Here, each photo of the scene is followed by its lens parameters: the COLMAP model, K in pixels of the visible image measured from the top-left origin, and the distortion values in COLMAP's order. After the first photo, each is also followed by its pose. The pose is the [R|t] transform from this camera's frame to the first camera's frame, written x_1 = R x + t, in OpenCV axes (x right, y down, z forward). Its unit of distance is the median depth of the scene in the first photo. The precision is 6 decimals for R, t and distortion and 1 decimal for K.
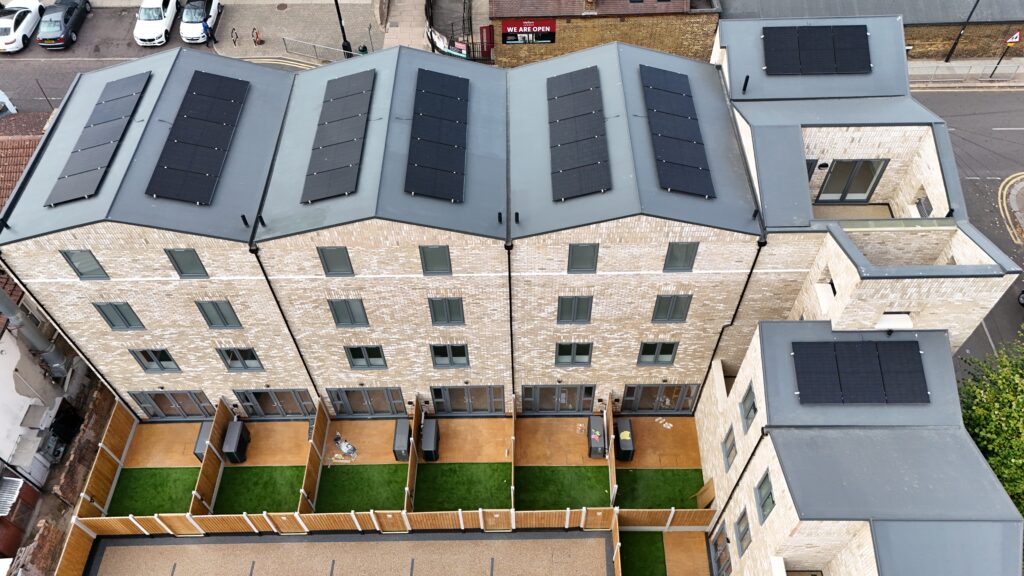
lens RADIAL K [[749.4, 0, 512.0], [0, 749.4, 288.0], [0, 0, 1]] dist [0.084761, -0.088429]
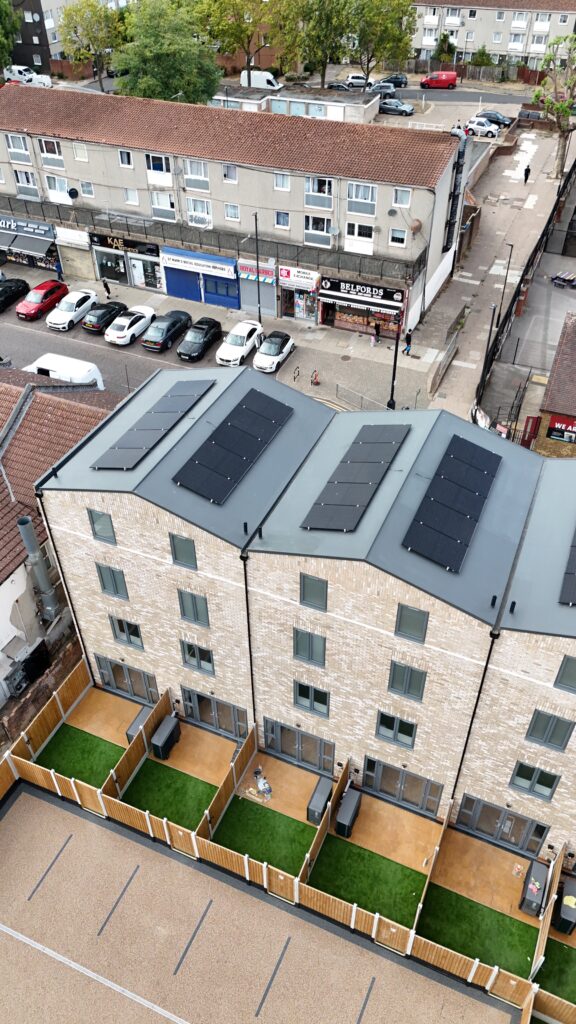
lens RADIAL K [[749.4, 0, 288.0], [0, 749.4, 512.0], [0, 0, 1]] dist [0.084761, -0.088429]
pose [[0.914970, 0.273066, -0.297094, -0.001453], [-0.323132, 0.936801, -0.134126, 0.007047], [0.241693, 0.218722, 0.945381, 0.033456]]
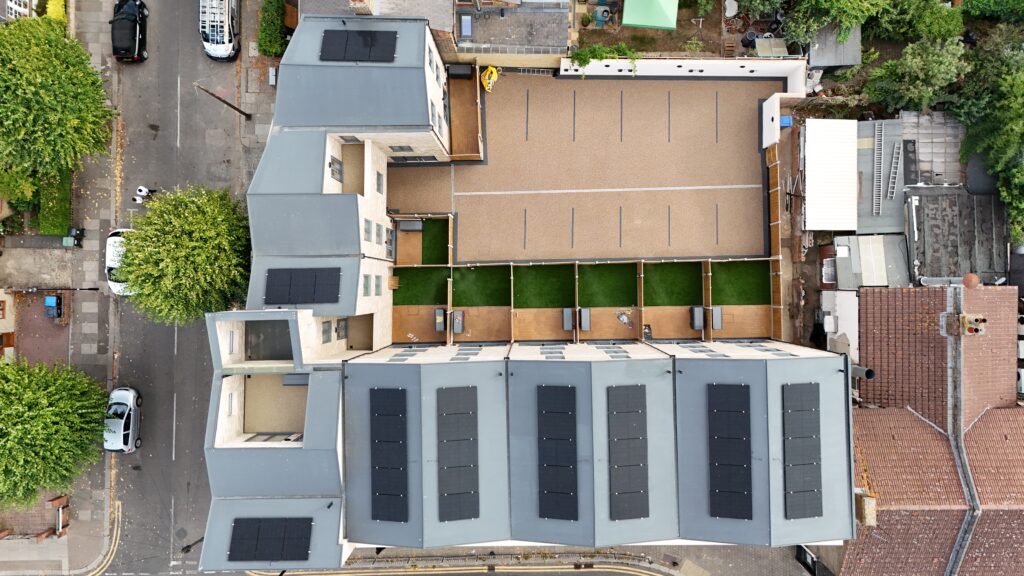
lens RADIAL K [[749.4, 0, 512.0], [0, 749.4, 288.0], [0, 0, 1]] dist [0.084761, -0.088429]
pose [[-0.998595, 0.011605, 0.051695, -0.079856], [0.021915, -0.797871, 0.602429, -0.694313], [0.048237, 0.602716, 0.796496, -0.258444]]
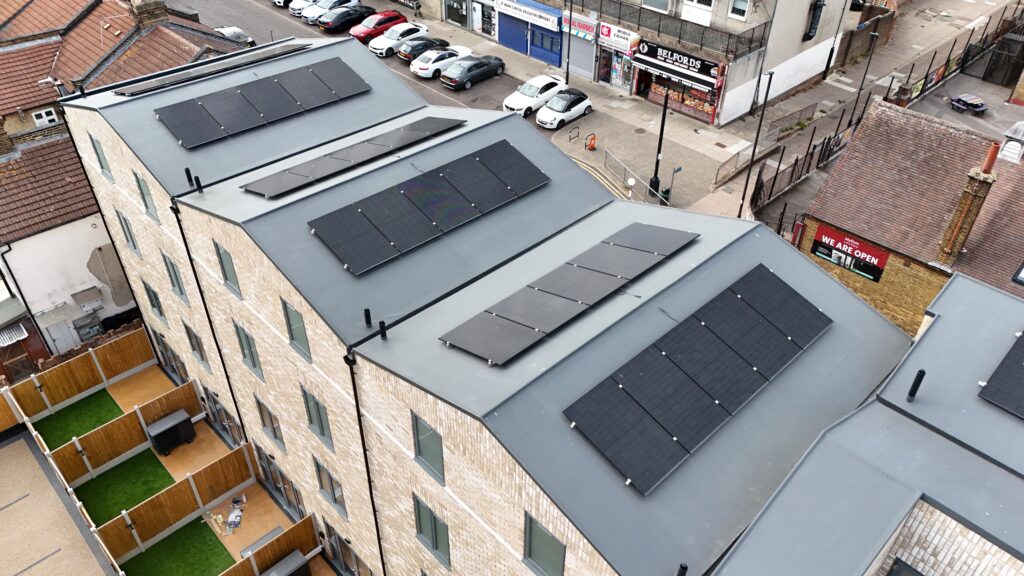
lens RADIAL K [[749.4, 0, 512.0], [0, 749.4, 288.0], [0, 0, 1]] dist [0.084761, -0.088429]
pose [[0.690709, 0.462688, -0.555735, 0.343190], [-0.584124, 0.810023, -0.051591, -0.124637], [0.426288, 0.360253, 0.829757, 0.394987]]
